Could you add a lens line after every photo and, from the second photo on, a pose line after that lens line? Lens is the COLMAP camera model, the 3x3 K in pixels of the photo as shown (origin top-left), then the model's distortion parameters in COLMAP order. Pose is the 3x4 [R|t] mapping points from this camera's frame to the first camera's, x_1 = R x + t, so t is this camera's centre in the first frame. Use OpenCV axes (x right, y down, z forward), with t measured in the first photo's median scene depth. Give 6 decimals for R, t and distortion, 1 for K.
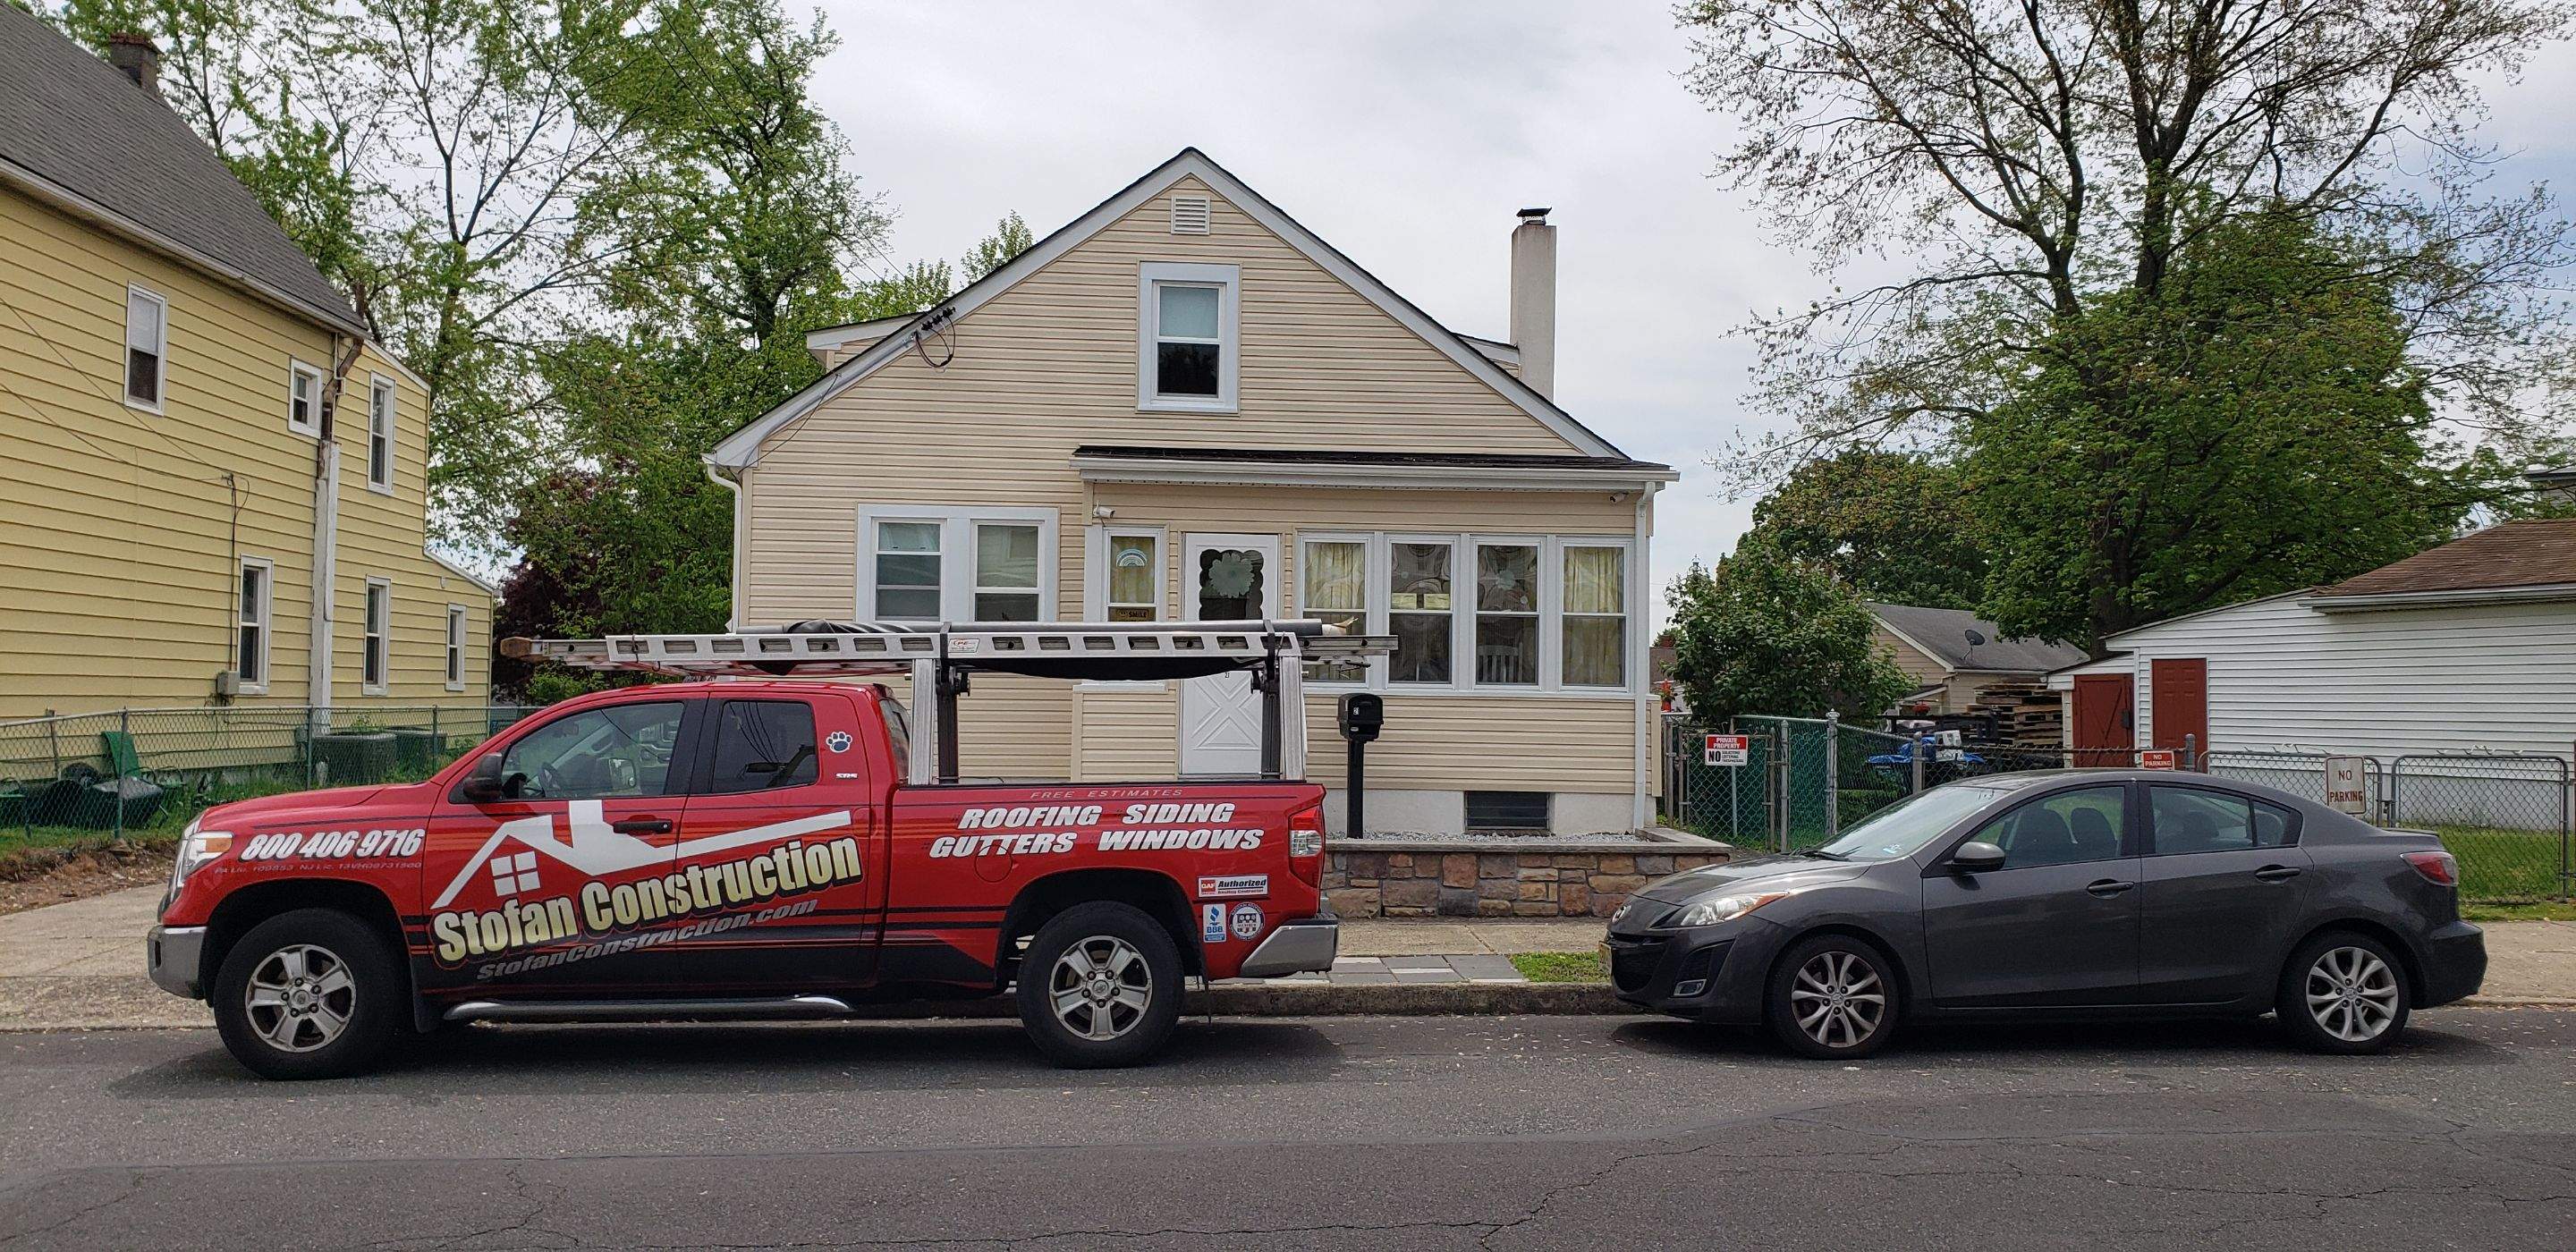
lens RADIAL K [[2054.3, 0, 1290.6], [0, 2054.3, 595.5], [0, 0, 1]] dist [0.087291, -0.376188]
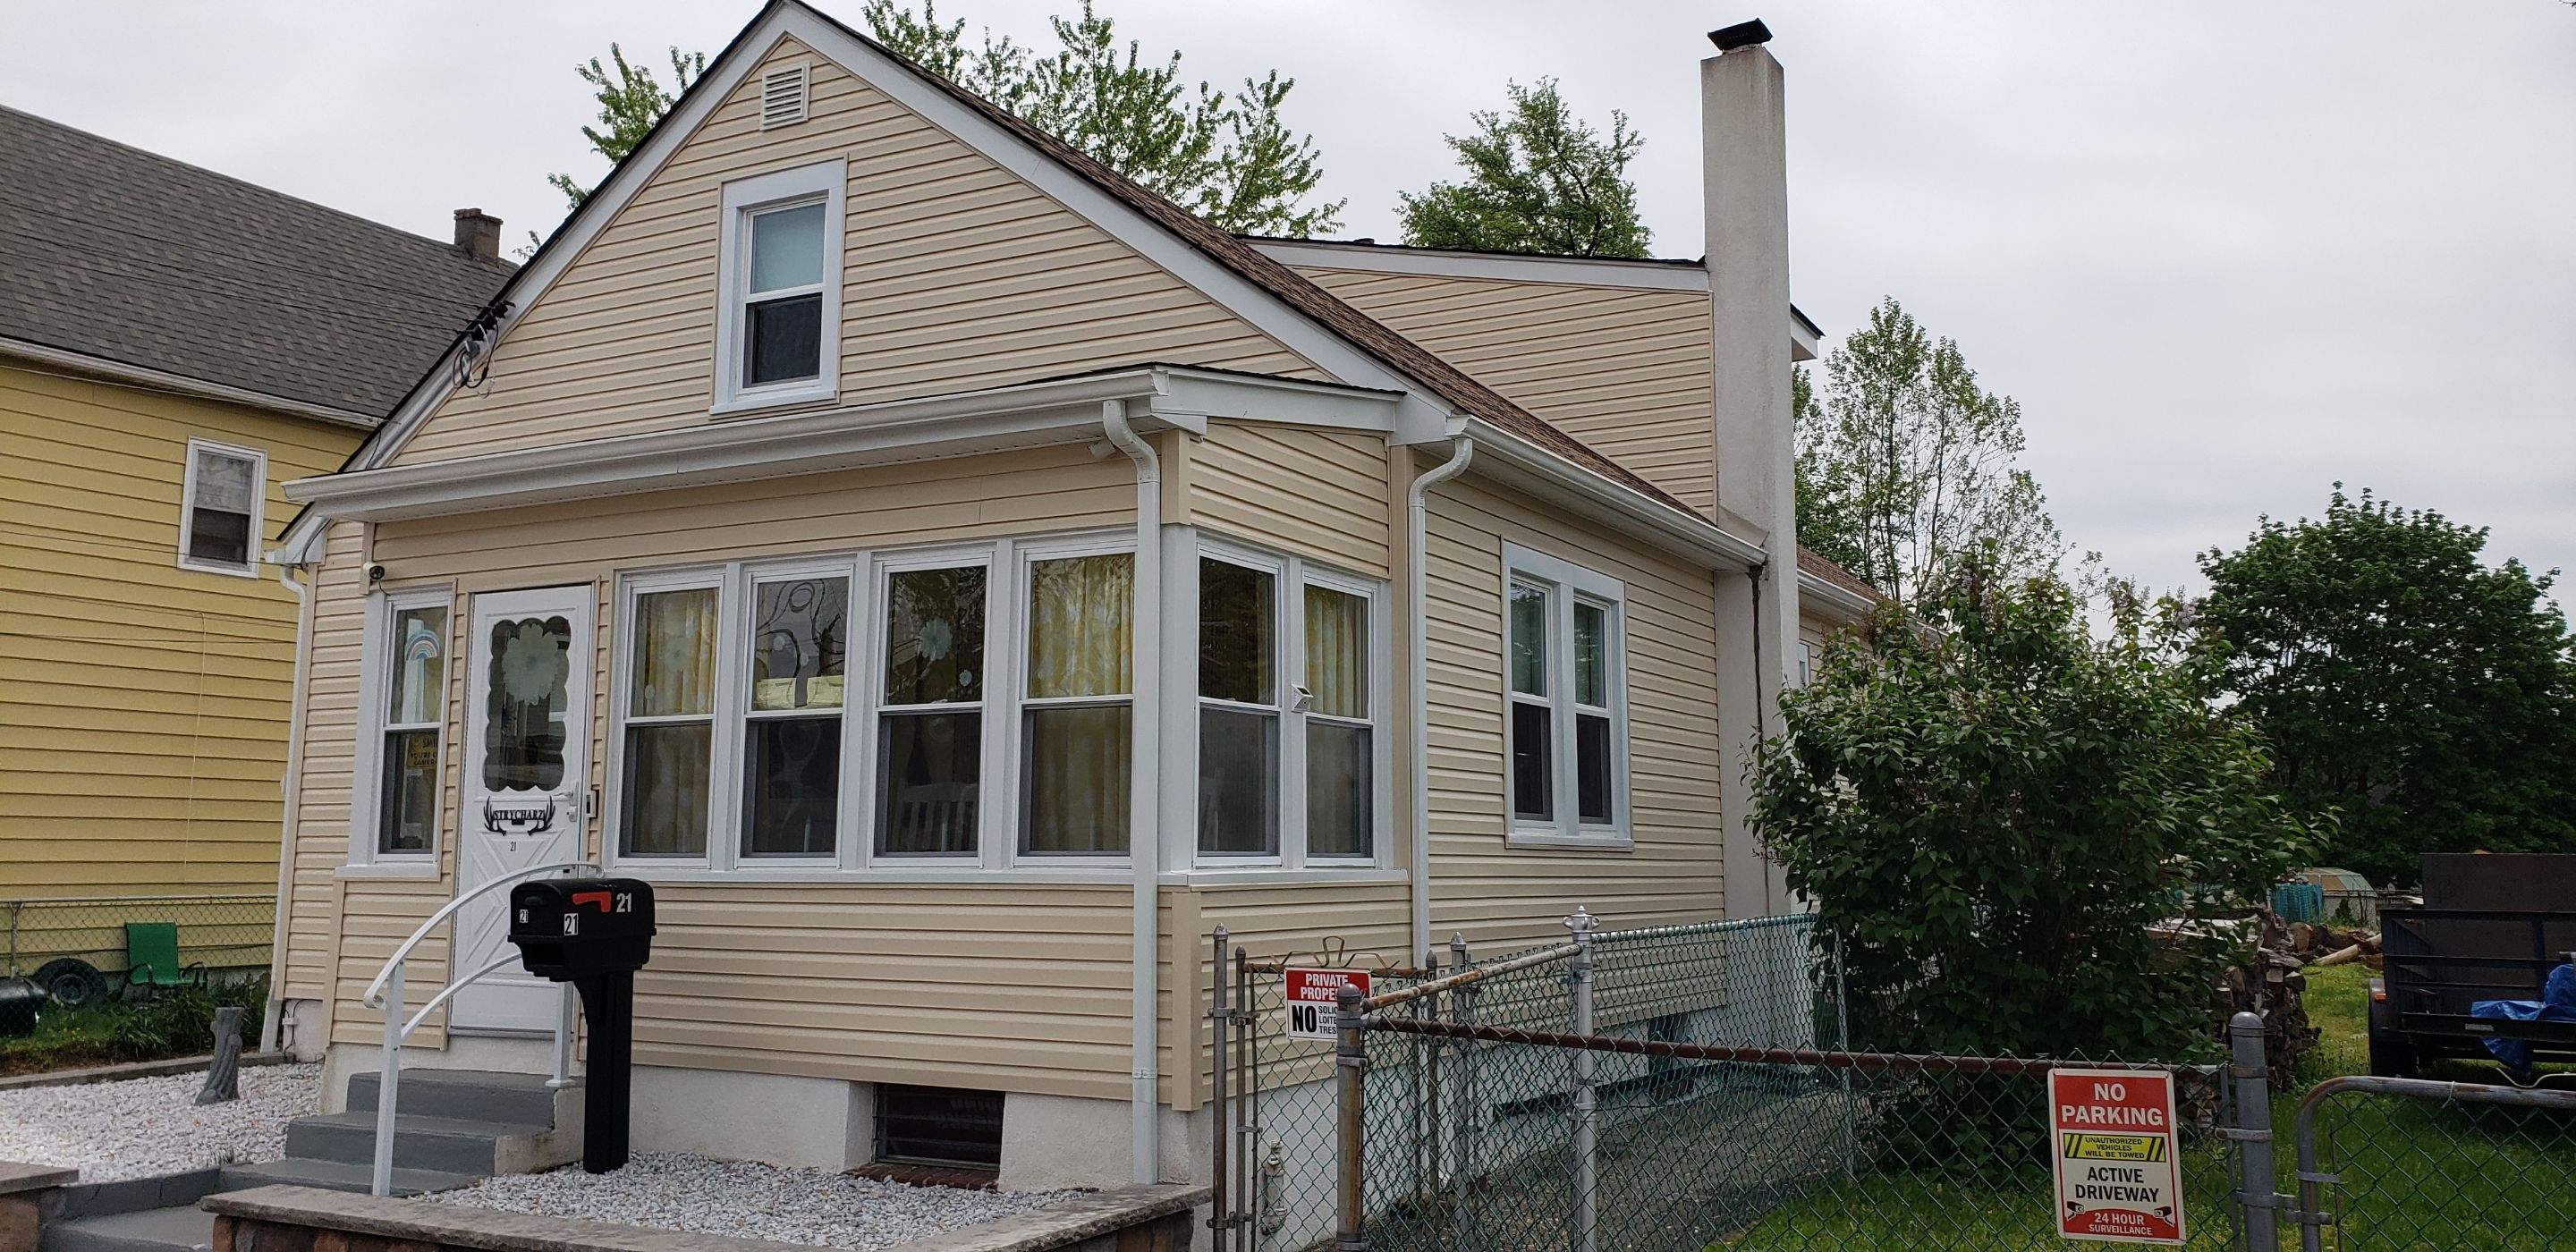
lens RADIAL K [[2054.3, 0, 1290.6], [0, 2054.3, 595.5], [0, 0, 1]] dist [0.087291, -0.376188]
pose [[0.829069, -0.082039, -0.553096, 0.436452], [0.032345, 0.994558, -0.099036, 0.032443], [0.558210, 0.064218, 0.827211, 0.628624]]
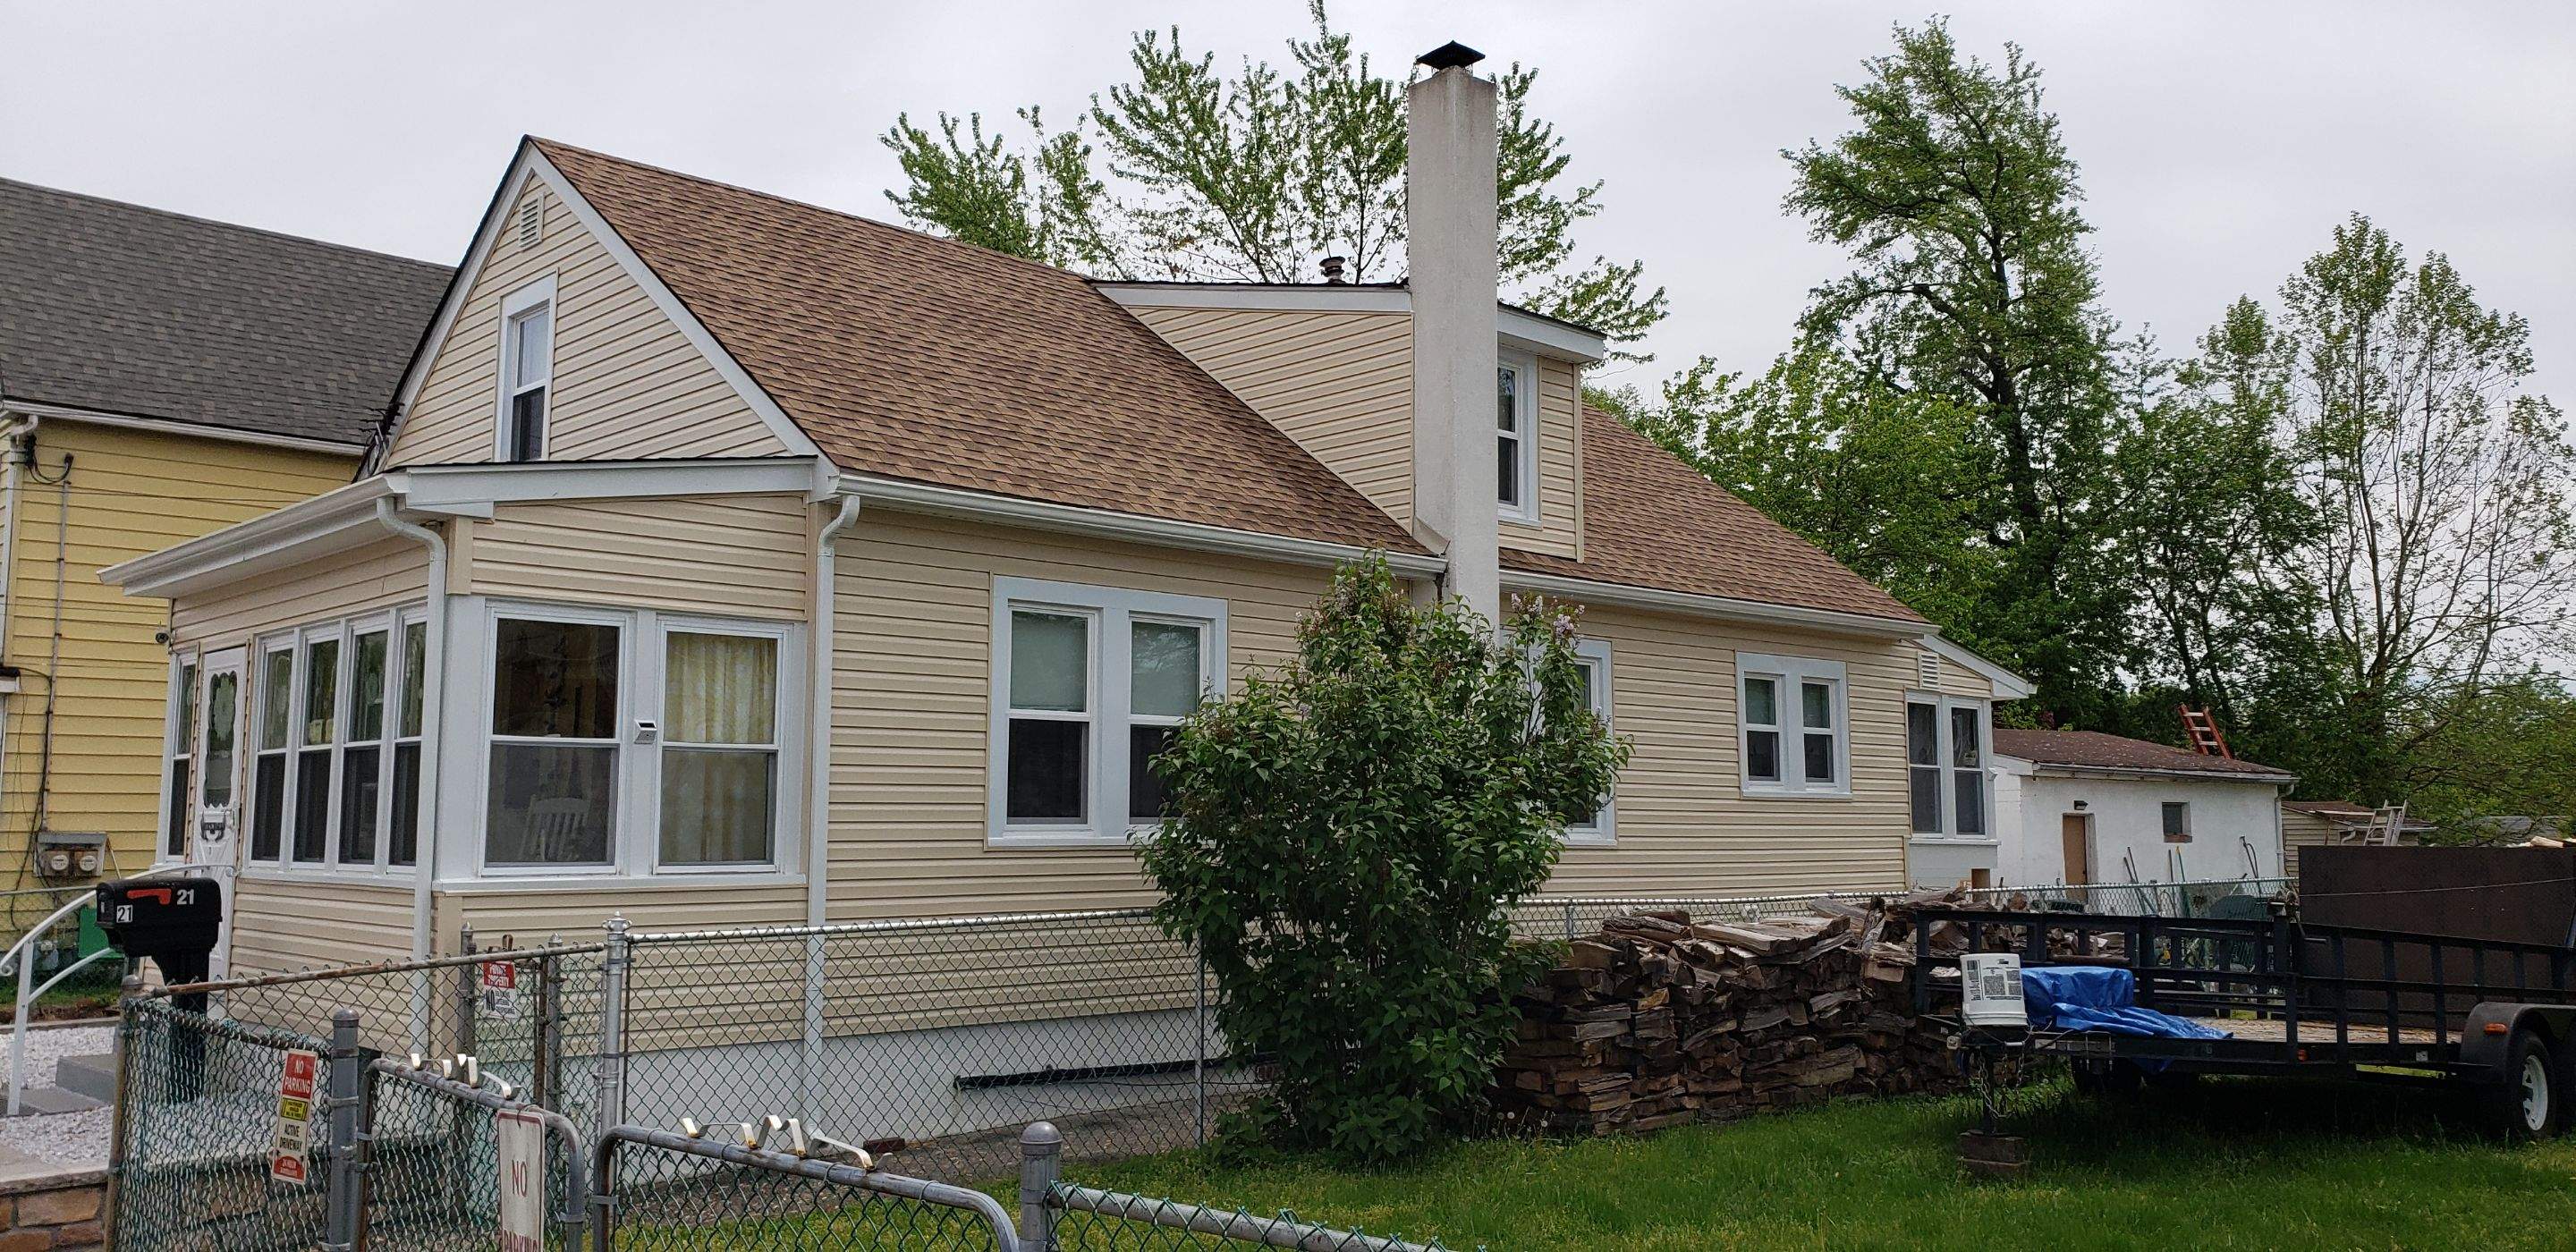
lens RADIAL K [[2071.0, 0, 1274.5], [0, 2071.0, 556.9], [0, 0, 1]] dist [0.038391, -0.117081]
pose [[0.605606, -0.115649, -0.787316, 0.766300], [0.039161, 0.992516, -0.115669, 0.034486], [0.794800, 0.039217, 0.605603, 0.841025]]
